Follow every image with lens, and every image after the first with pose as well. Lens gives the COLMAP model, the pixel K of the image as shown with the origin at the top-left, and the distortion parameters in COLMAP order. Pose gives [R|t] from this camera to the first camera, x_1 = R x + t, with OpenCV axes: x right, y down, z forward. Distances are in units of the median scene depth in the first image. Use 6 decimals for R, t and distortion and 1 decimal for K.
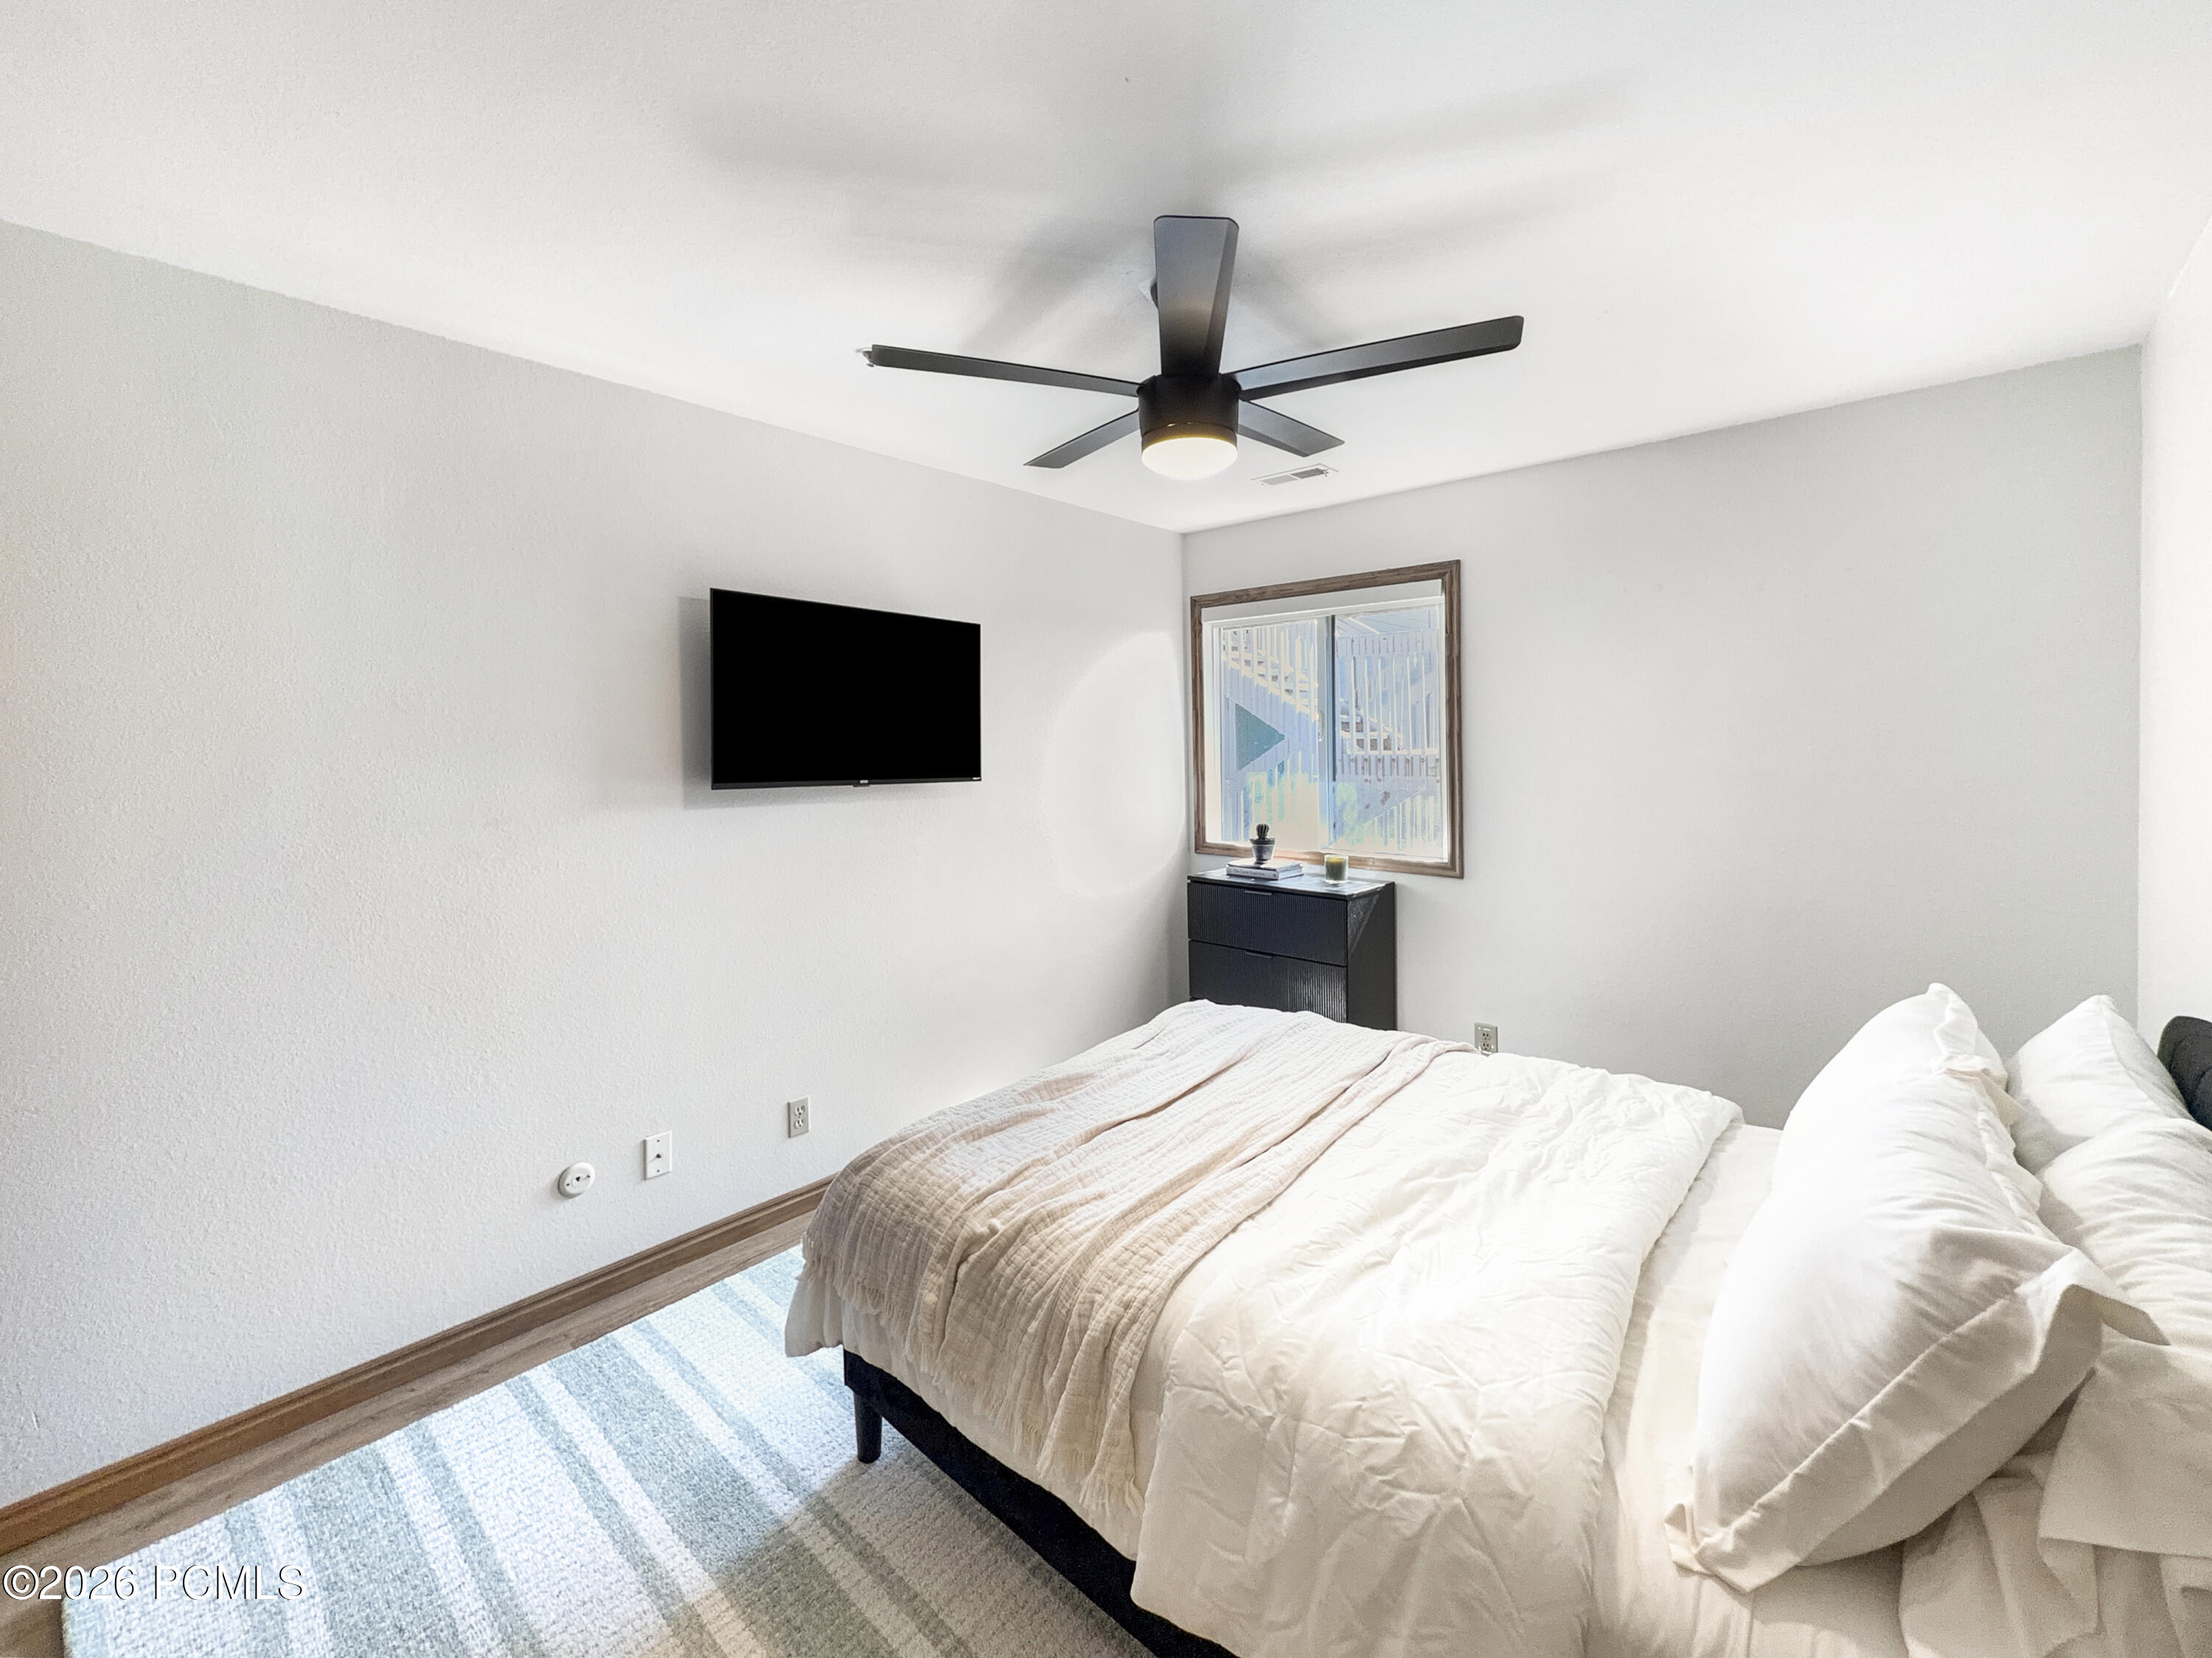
lens RADIAL K [[927.8, 0, 1112.0], [0, 927.8, 842.4], [0, 0, 1]] dist [0.000630, 0.000153]
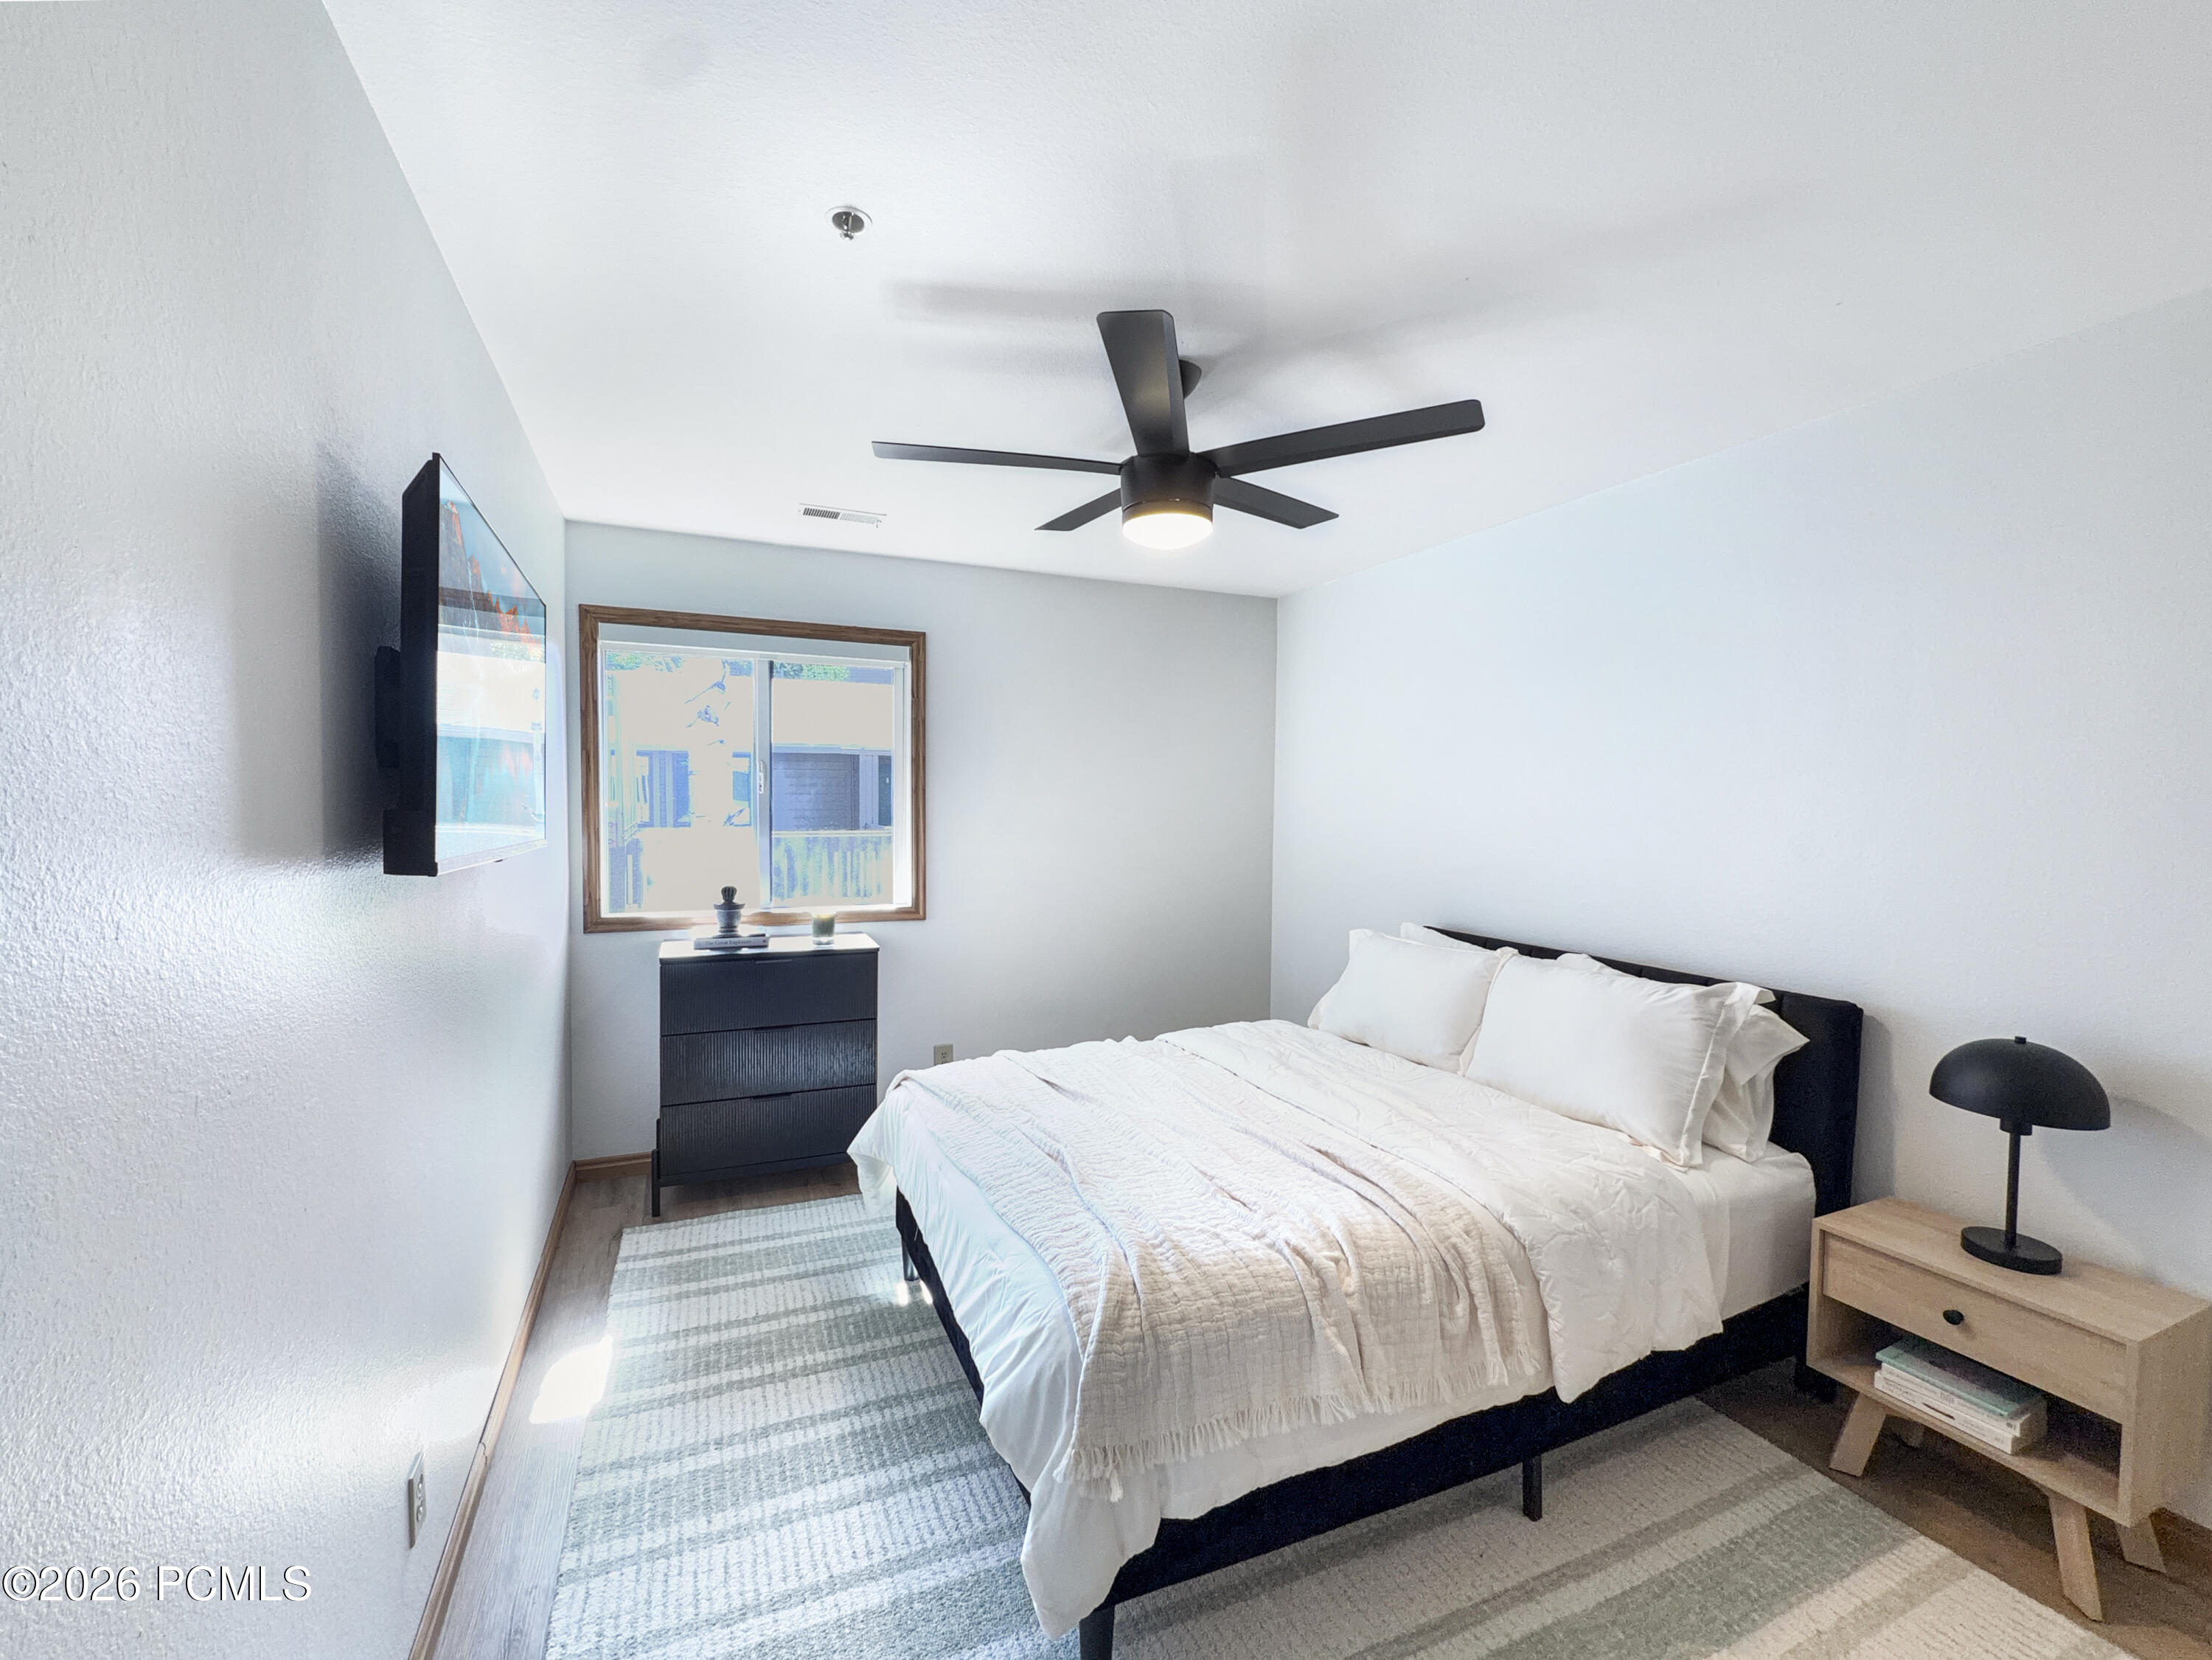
lens RADIAL K [[927.7, 0, 1112.0], [0, 927.7, 843.4], [0, 0, 1]] dist [0.000630, 0.000153]
pose [[0.415077, -0.036409, 0.909057, -0.518424], [0.083071, 0.996542, 0.001982, -0.034384], [-0.905986, 0.074694, 0.416666, 0.331508]]
